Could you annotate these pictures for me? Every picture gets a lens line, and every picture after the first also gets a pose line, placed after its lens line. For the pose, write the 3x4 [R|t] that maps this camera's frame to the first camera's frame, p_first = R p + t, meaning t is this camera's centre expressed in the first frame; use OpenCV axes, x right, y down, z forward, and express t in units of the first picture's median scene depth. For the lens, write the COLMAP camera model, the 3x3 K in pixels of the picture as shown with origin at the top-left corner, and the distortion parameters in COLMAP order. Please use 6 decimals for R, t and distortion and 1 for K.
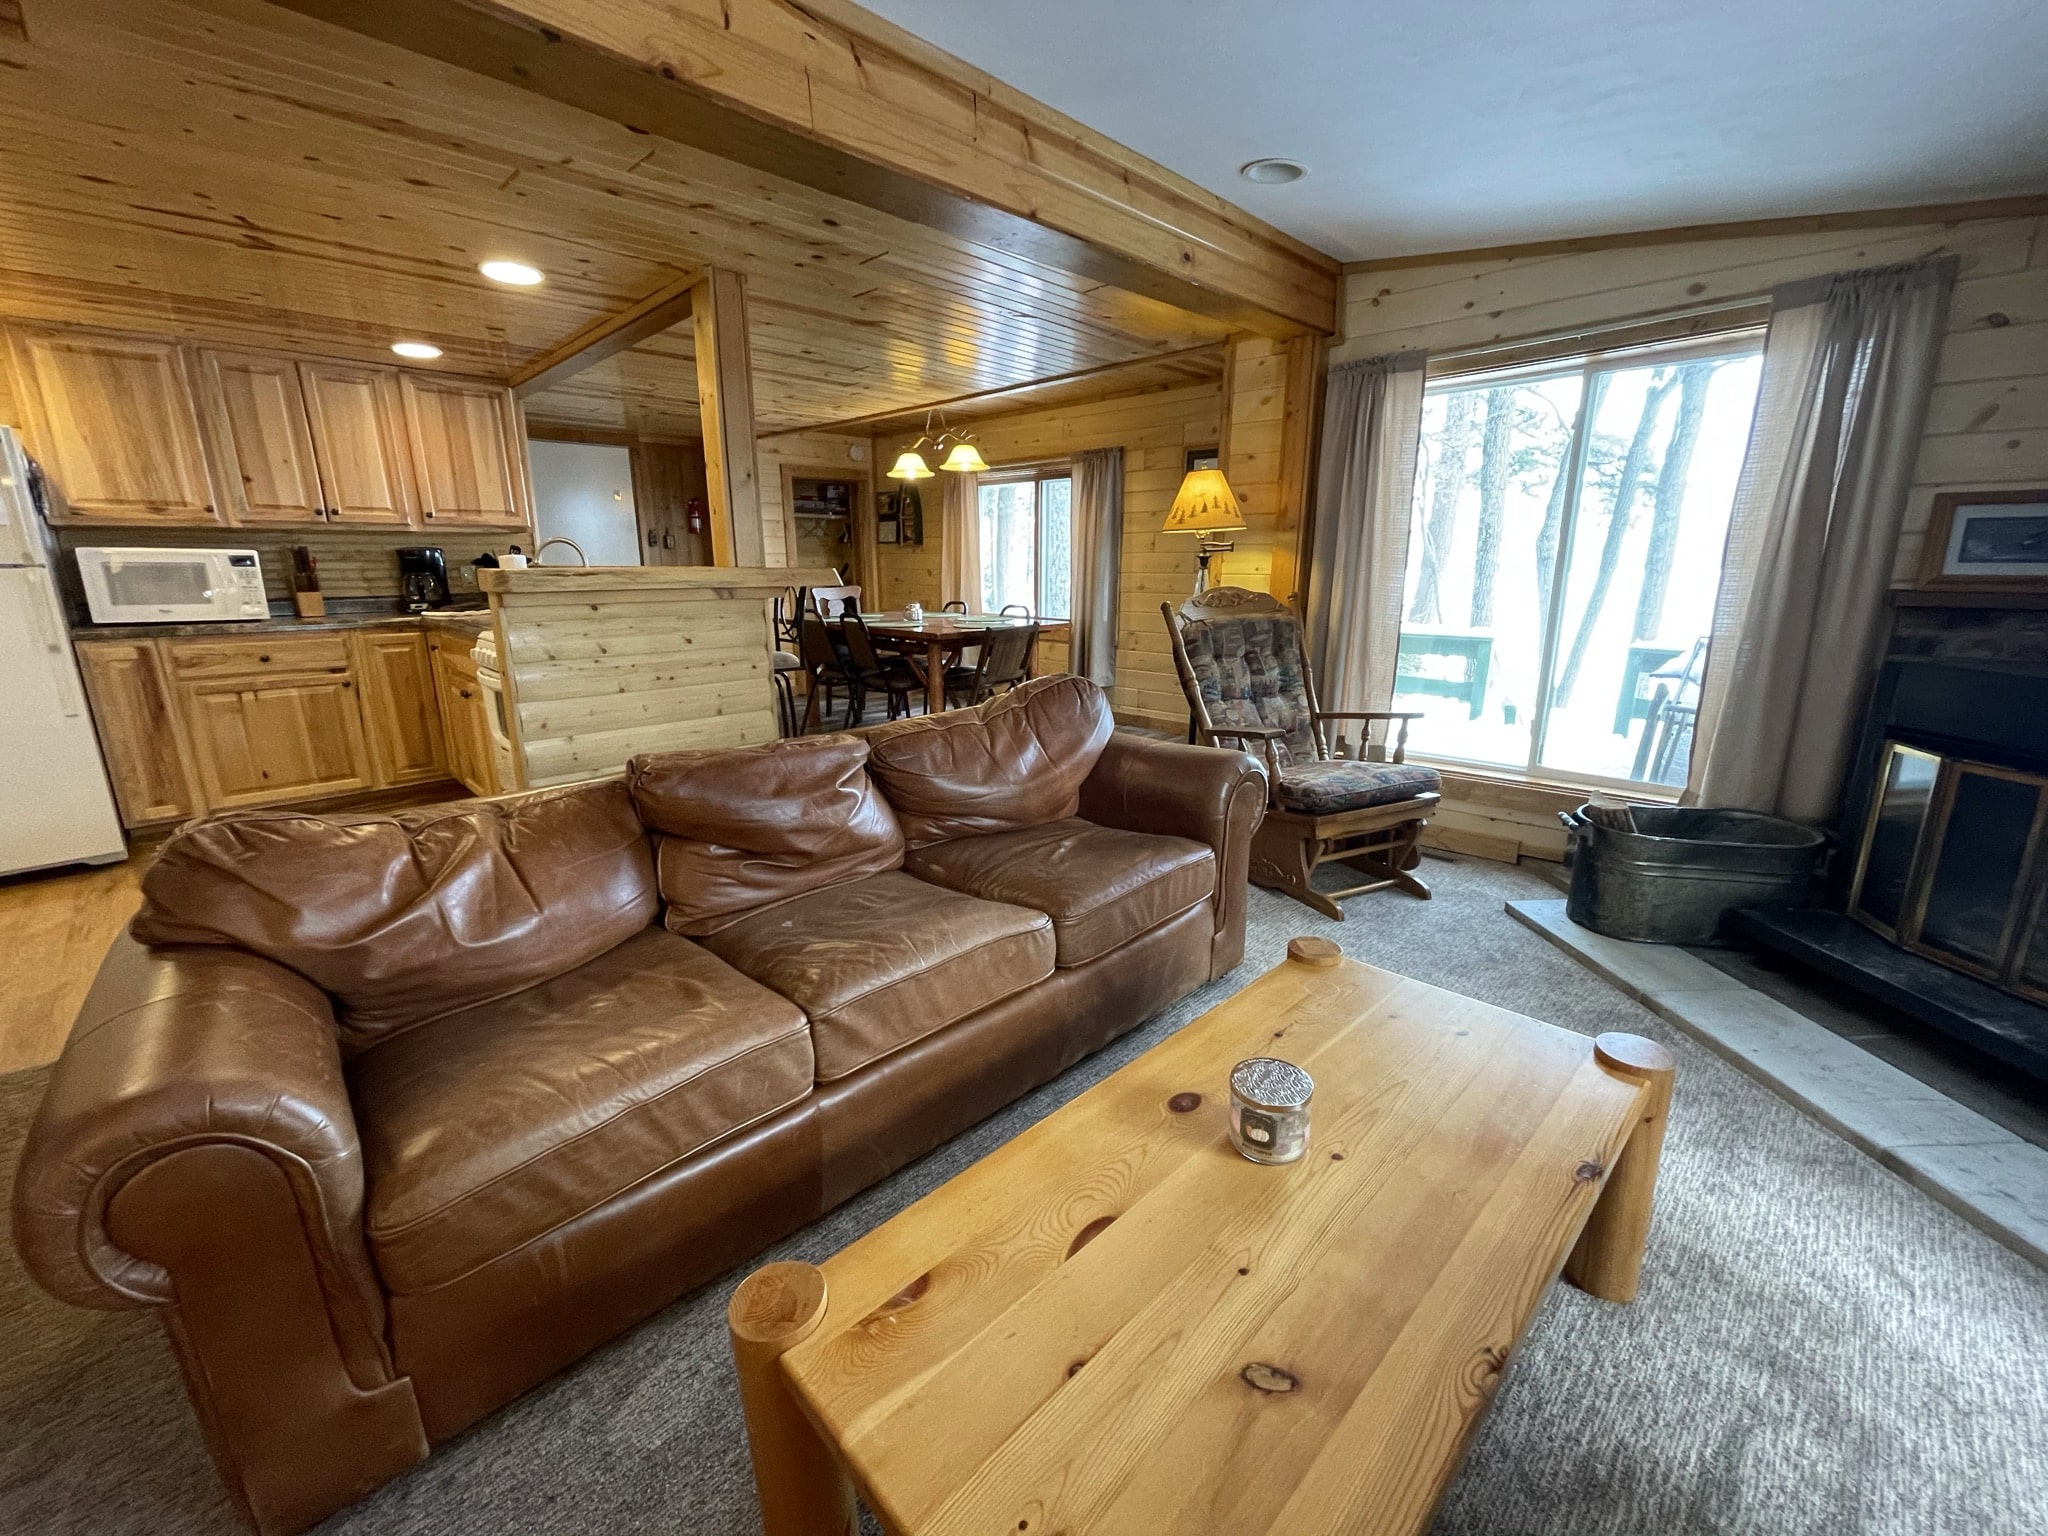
lens RADIAL K [[818.7, 0, 1013.1], [0, 818.7, 764.1], [0, 0, 1]] dist [-0.001039, -0.000070]
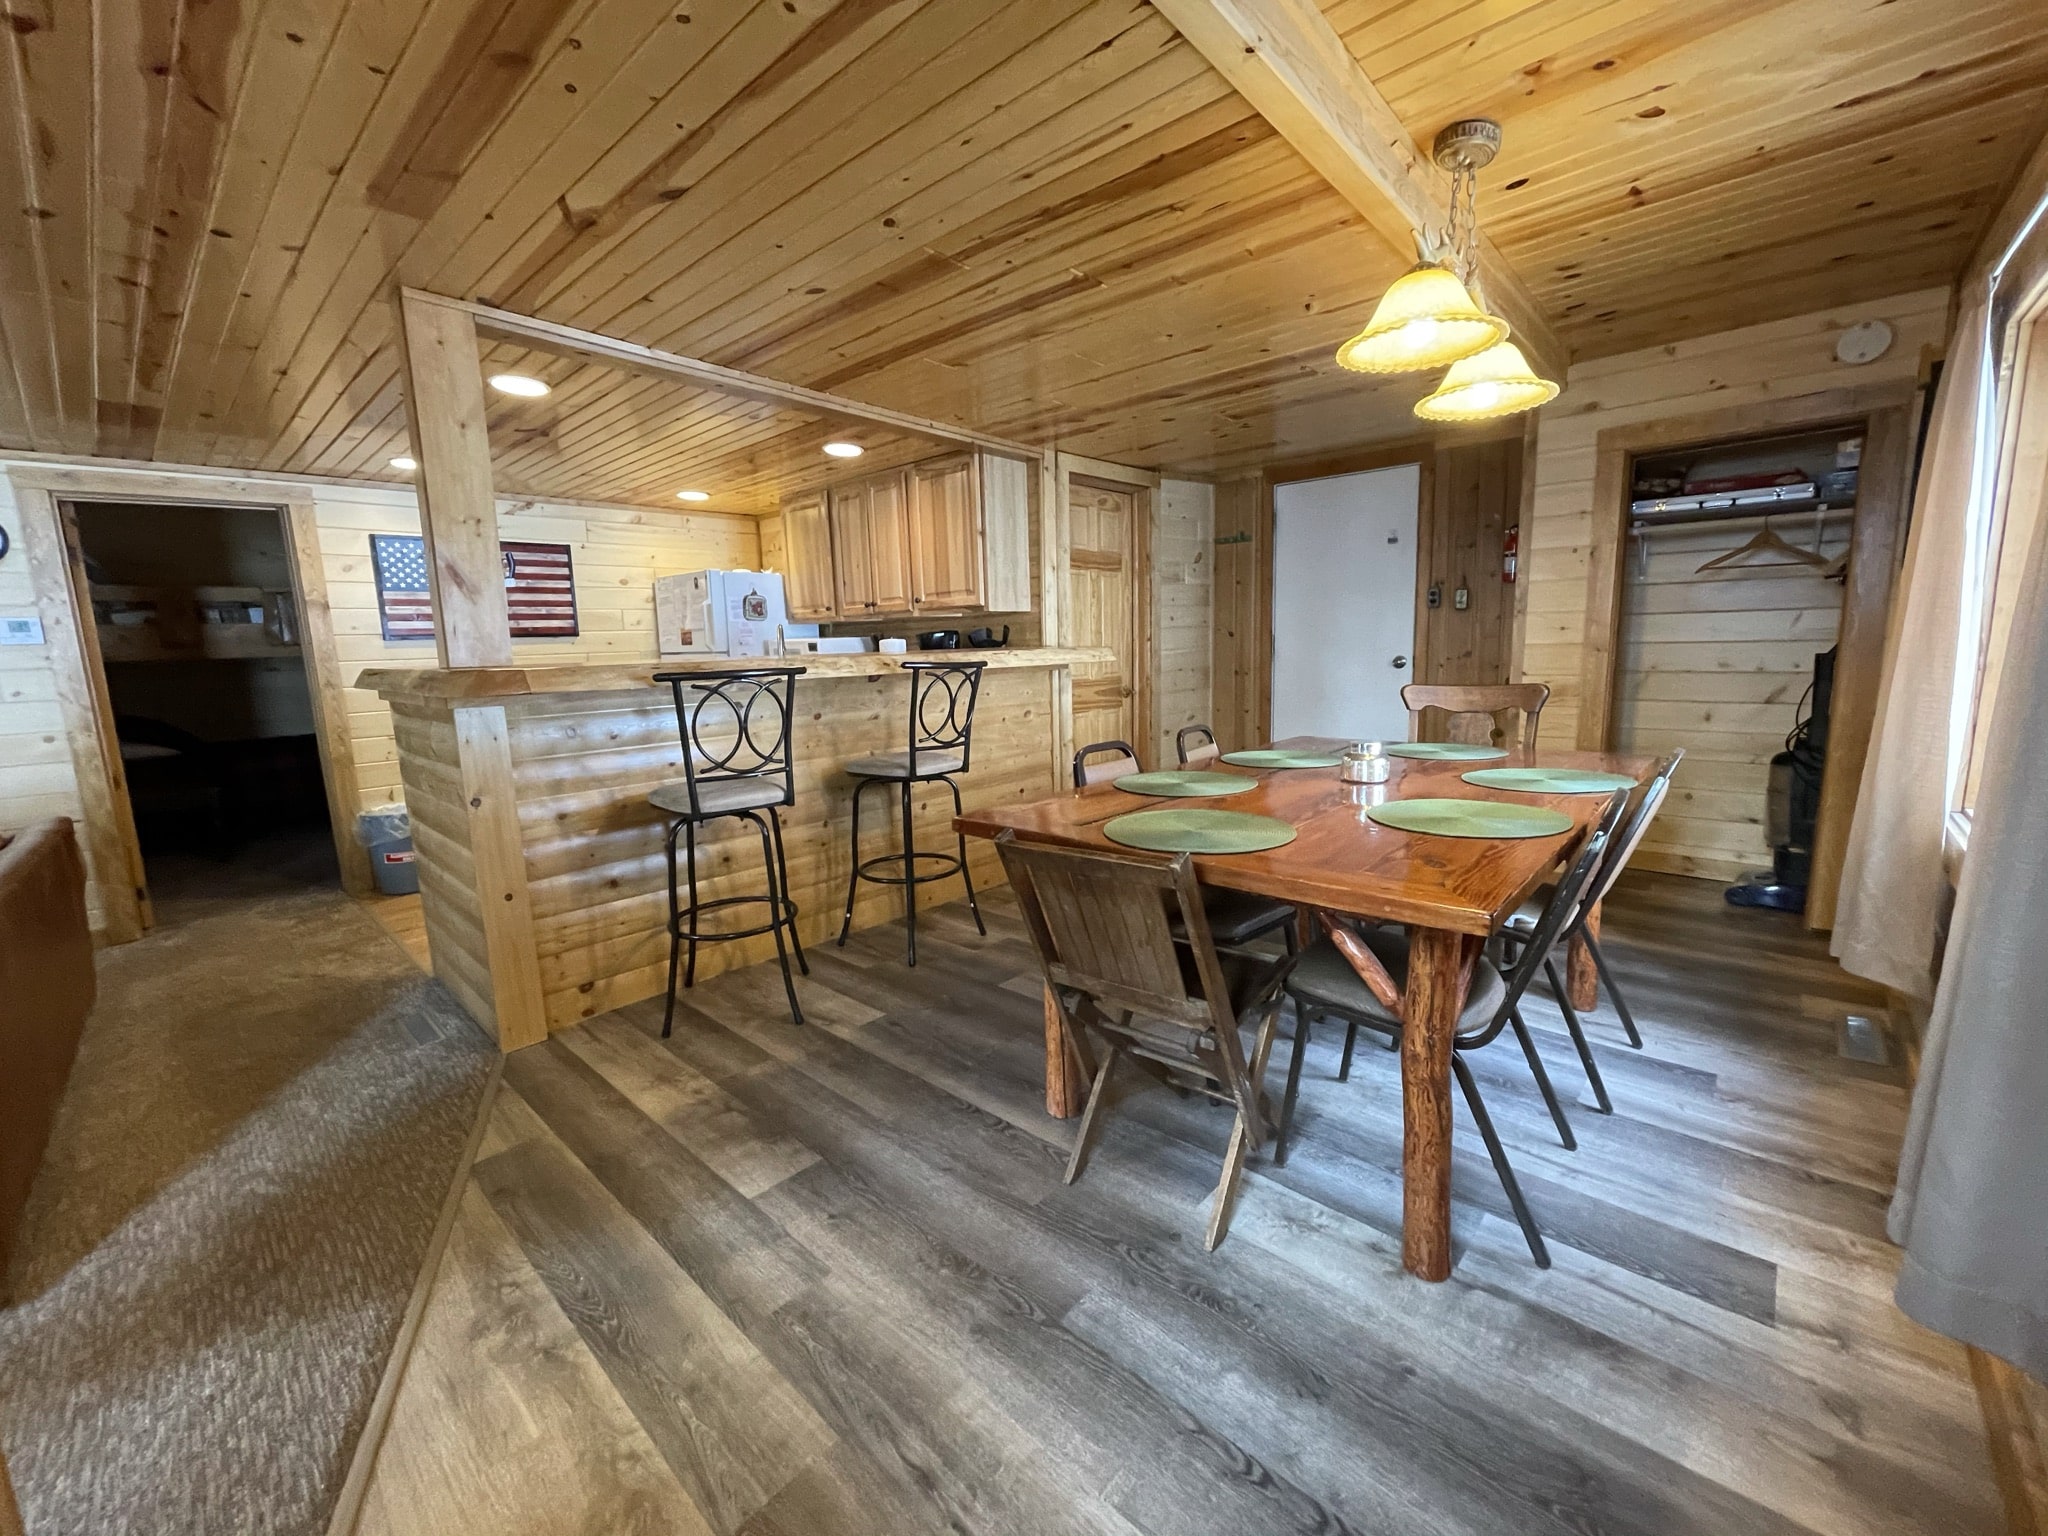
lens RADIAL K [[818.4, 0, 1017.3], [0, 818.4, 772.4], [0, 0, 1]] dist [-0.008093, 0.000259]
pose [[0.052575, 0.155227, -0.986479, 0.410774], [-0.213091, 0.966837, 0.140780, -0.317537], [0.975617, 0.202808, 0.083909, 1.287337]]
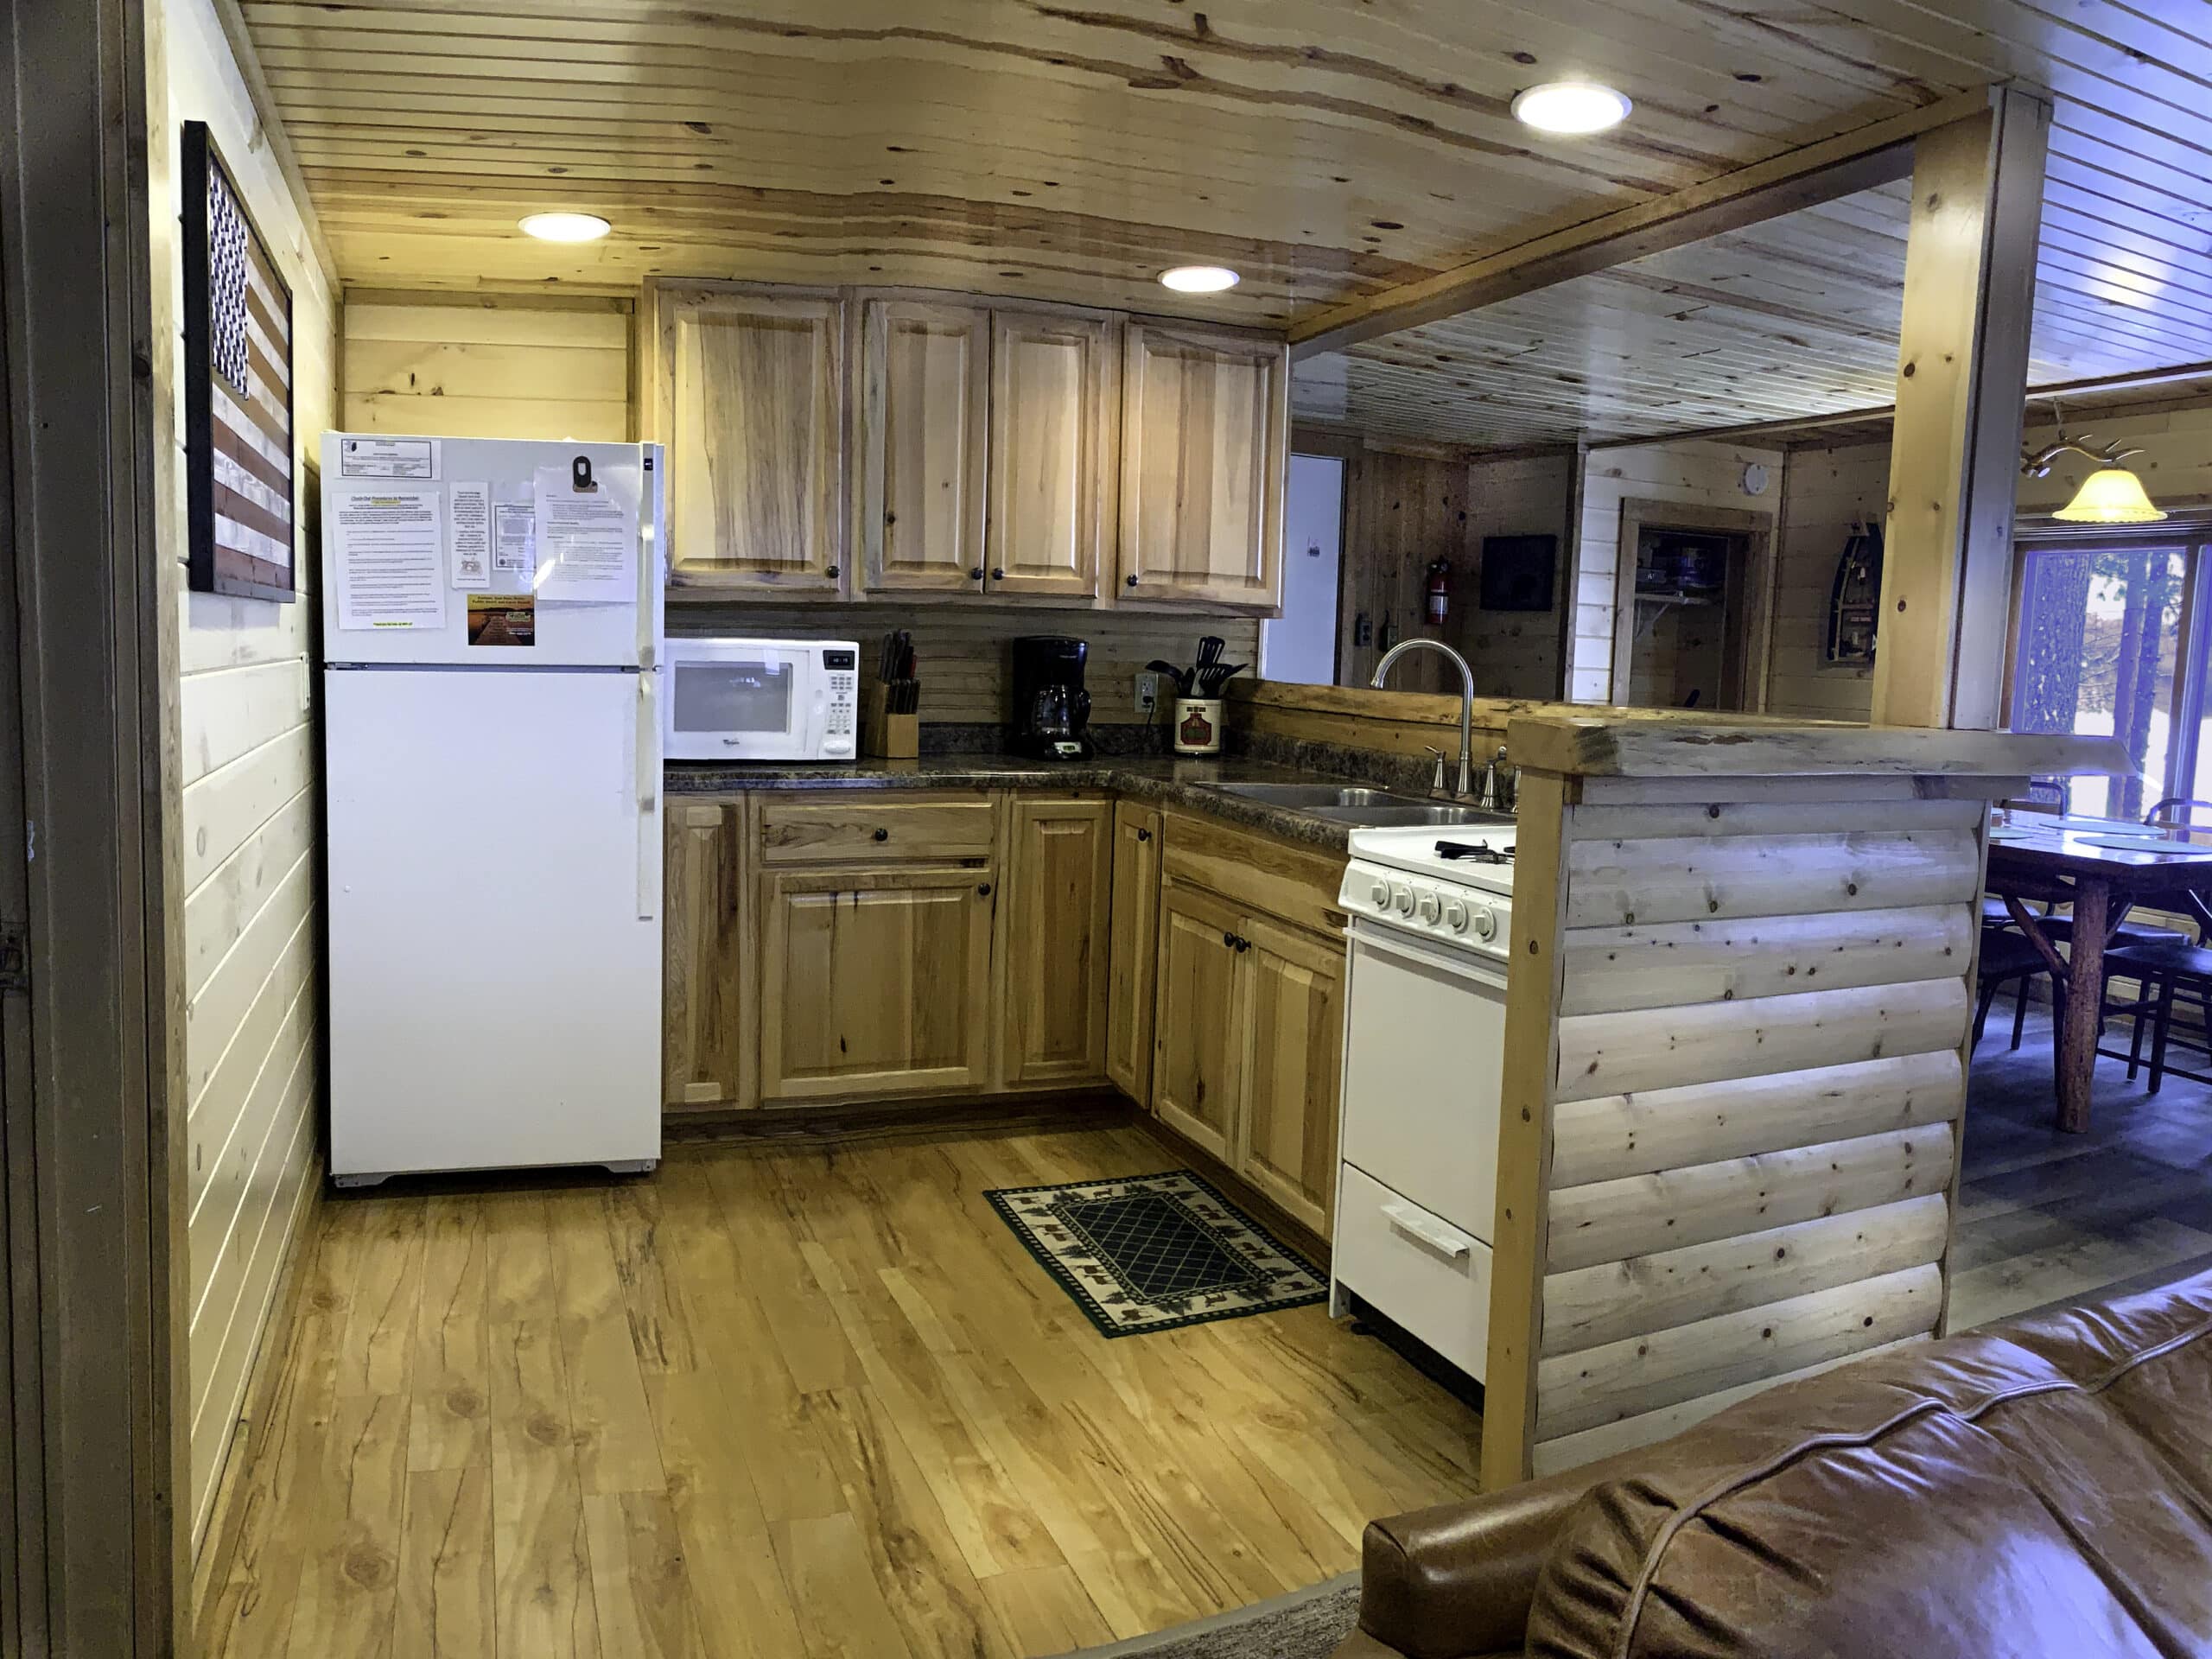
lens RADIAL K [[1686.6, 0, 987.0], [0, 1686.6, 823.2], [0, 0, 1]] dist [0.073937, -0.000431]
pose [[0.888909, 0.071427, -0.452481, -0.346333], [-0.132084, 0.985781, -0.103870, -0.029050], [0.438628, 0.152097, 0.885704, 0.017918]]
